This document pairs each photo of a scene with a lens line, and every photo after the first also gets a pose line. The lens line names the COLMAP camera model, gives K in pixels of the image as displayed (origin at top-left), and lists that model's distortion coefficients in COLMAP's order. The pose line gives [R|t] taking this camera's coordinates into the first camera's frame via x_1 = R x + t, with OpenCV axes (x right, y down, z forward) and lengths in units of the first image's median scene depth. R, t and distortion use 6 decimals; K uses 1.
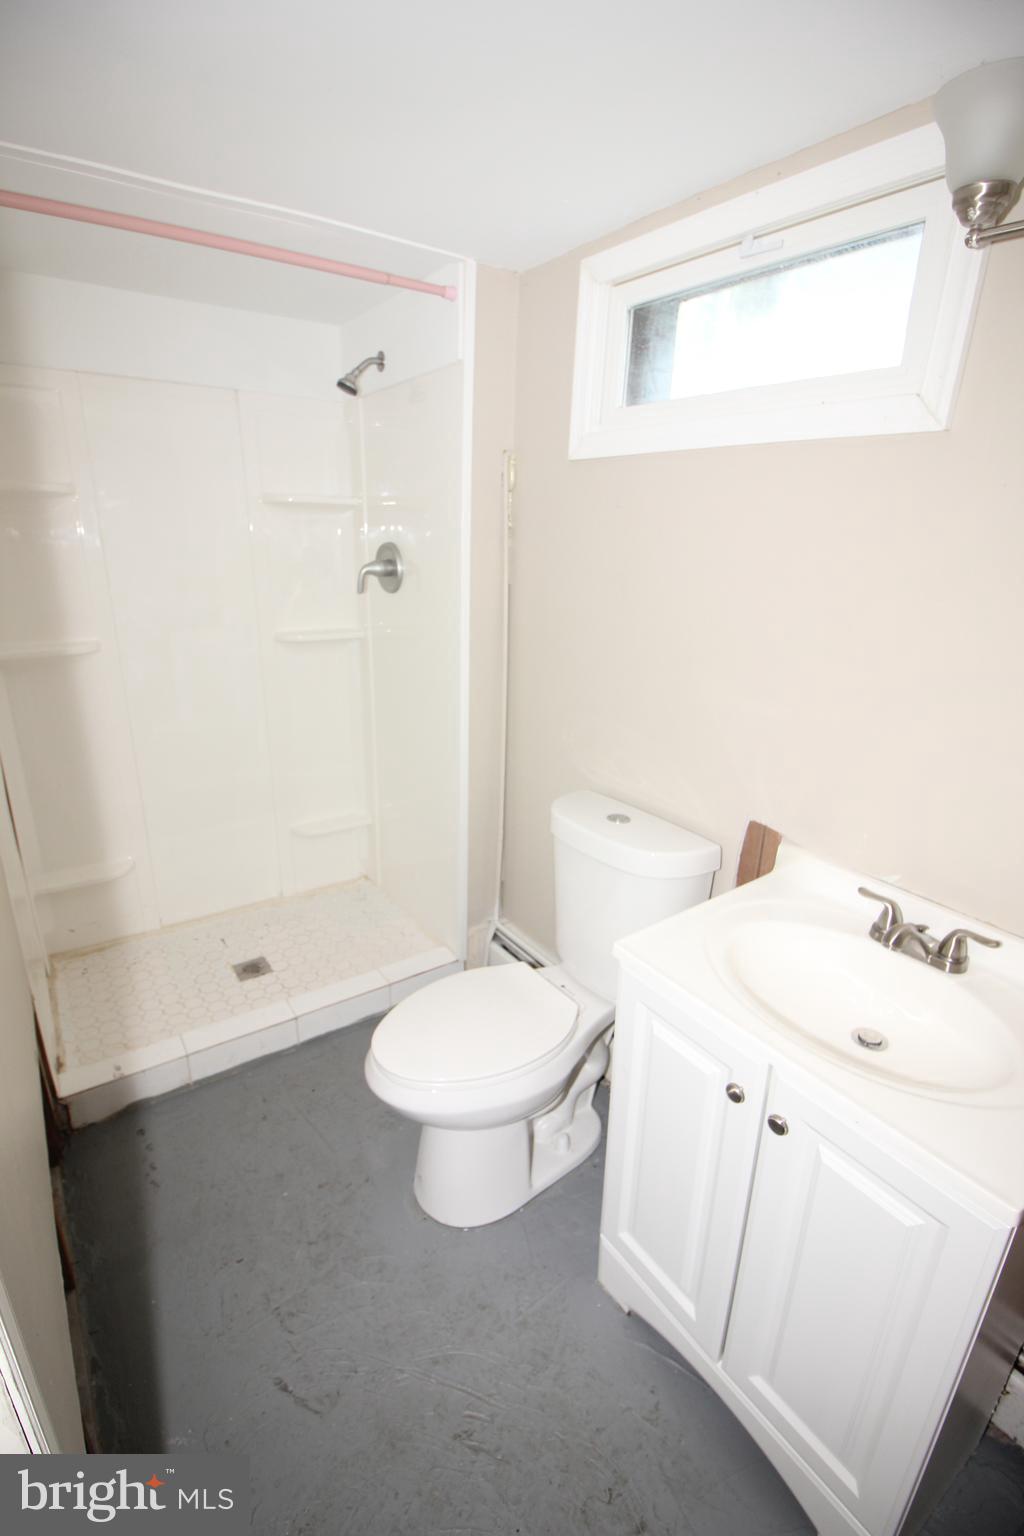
lens RADIAL K [[708.0, 0, 508.9], [0, 708.0, 781.5], [0, 0, 1]] dist [0.002527, -0.016713]
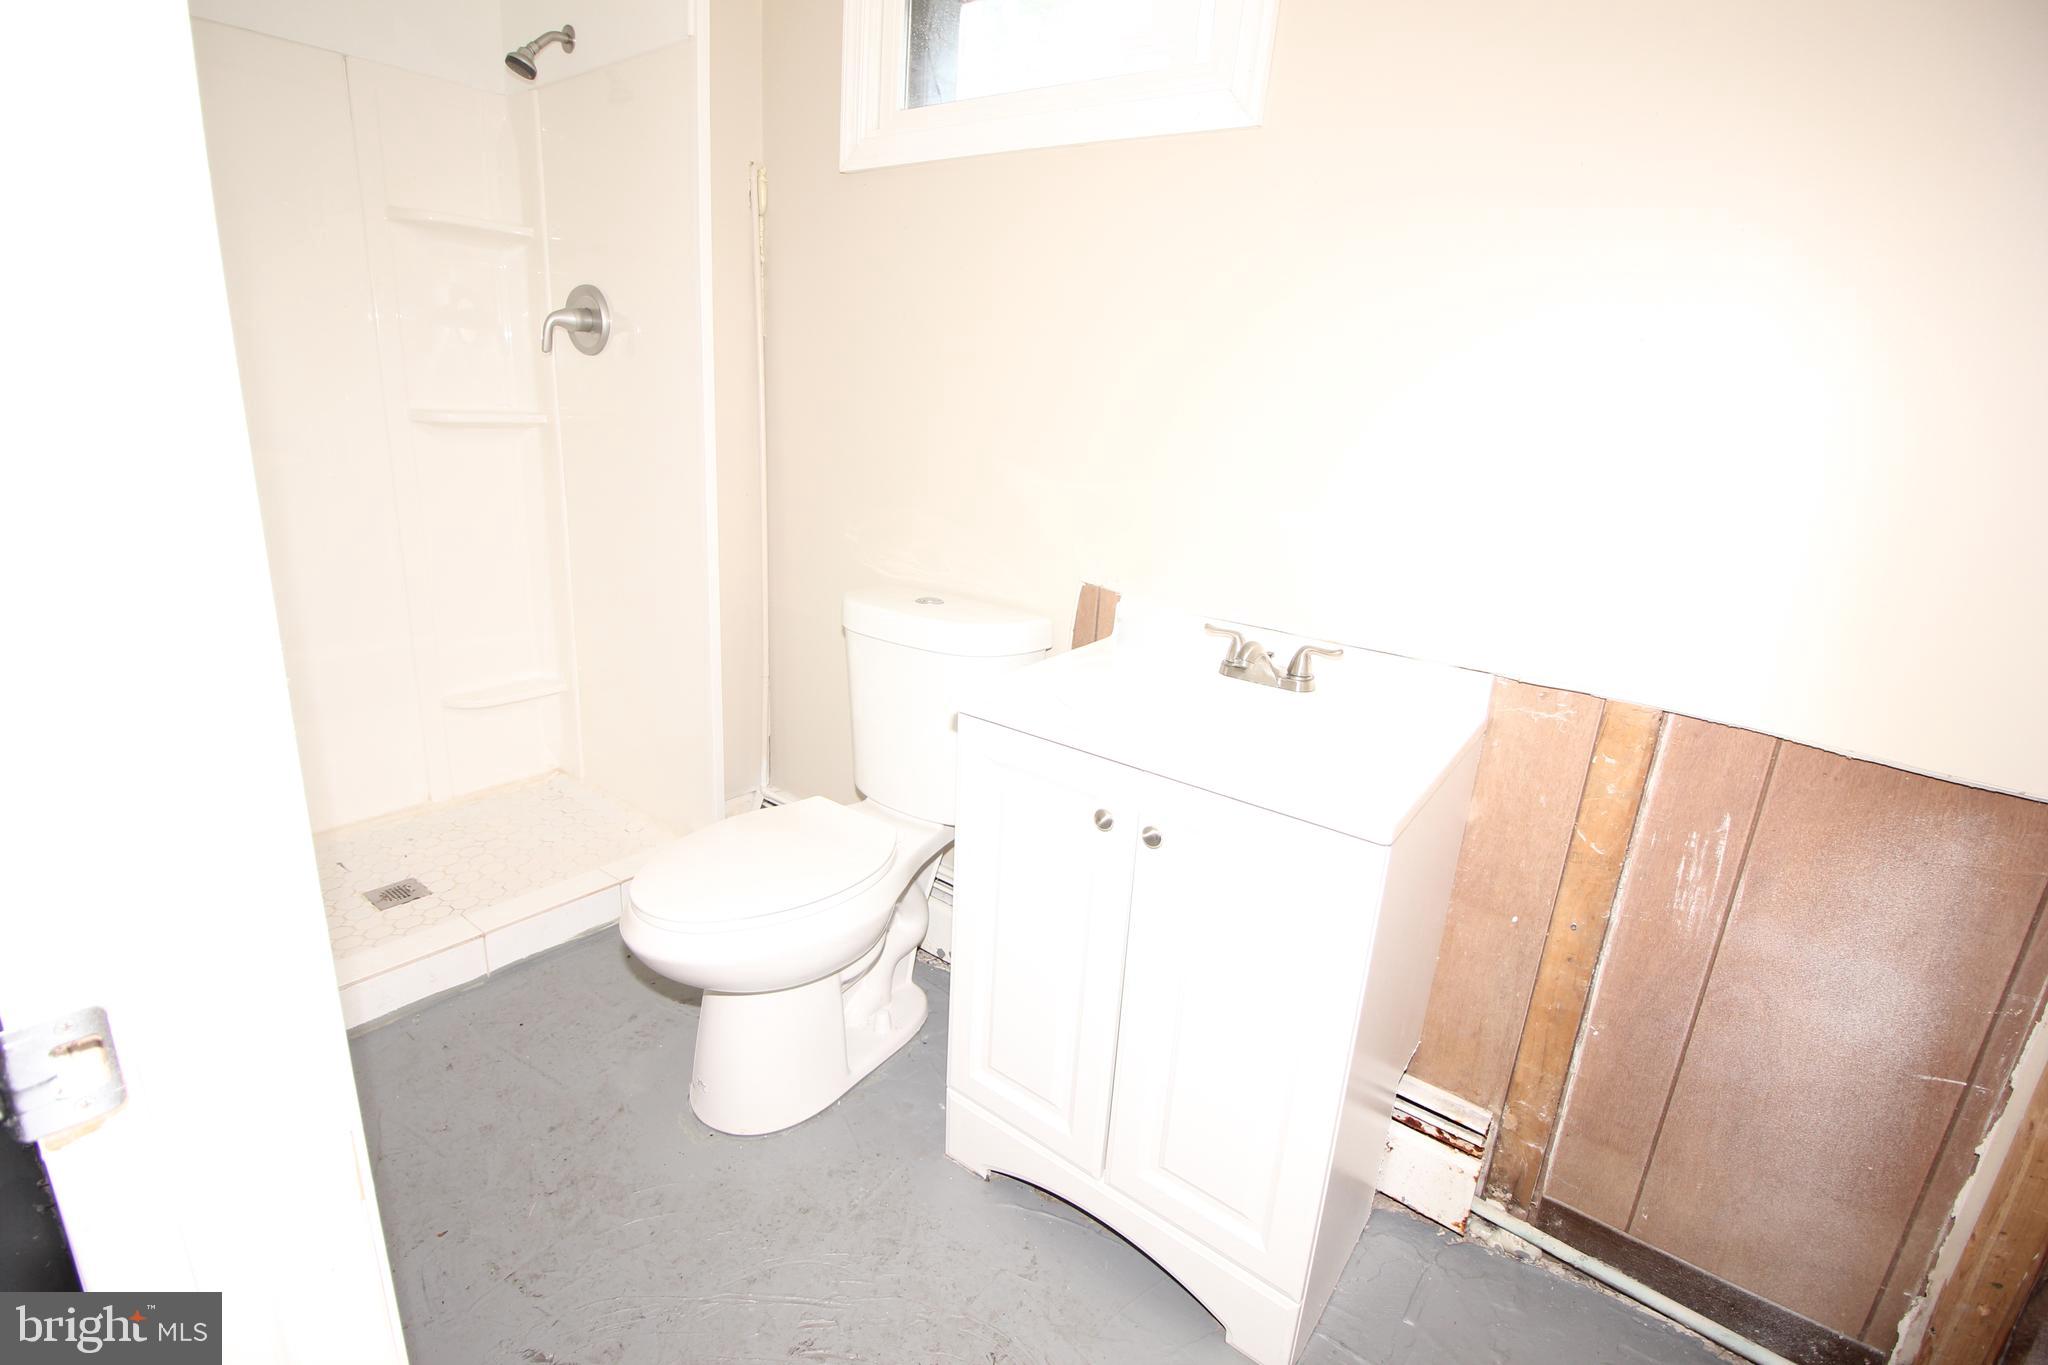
lens RADIAL K [[944.1, 0, 1016.1], [0, 944.1, 673.6], [0, 0, 1]] dist [0.002527, -0.016713]
pose [[0.953028, -0.053156, 0.298181, -0.081966], [0.064495, 0.997516, -0.028310, 0.176633], [-0.295935, 0.046211, 0.954090, -0.071660]]
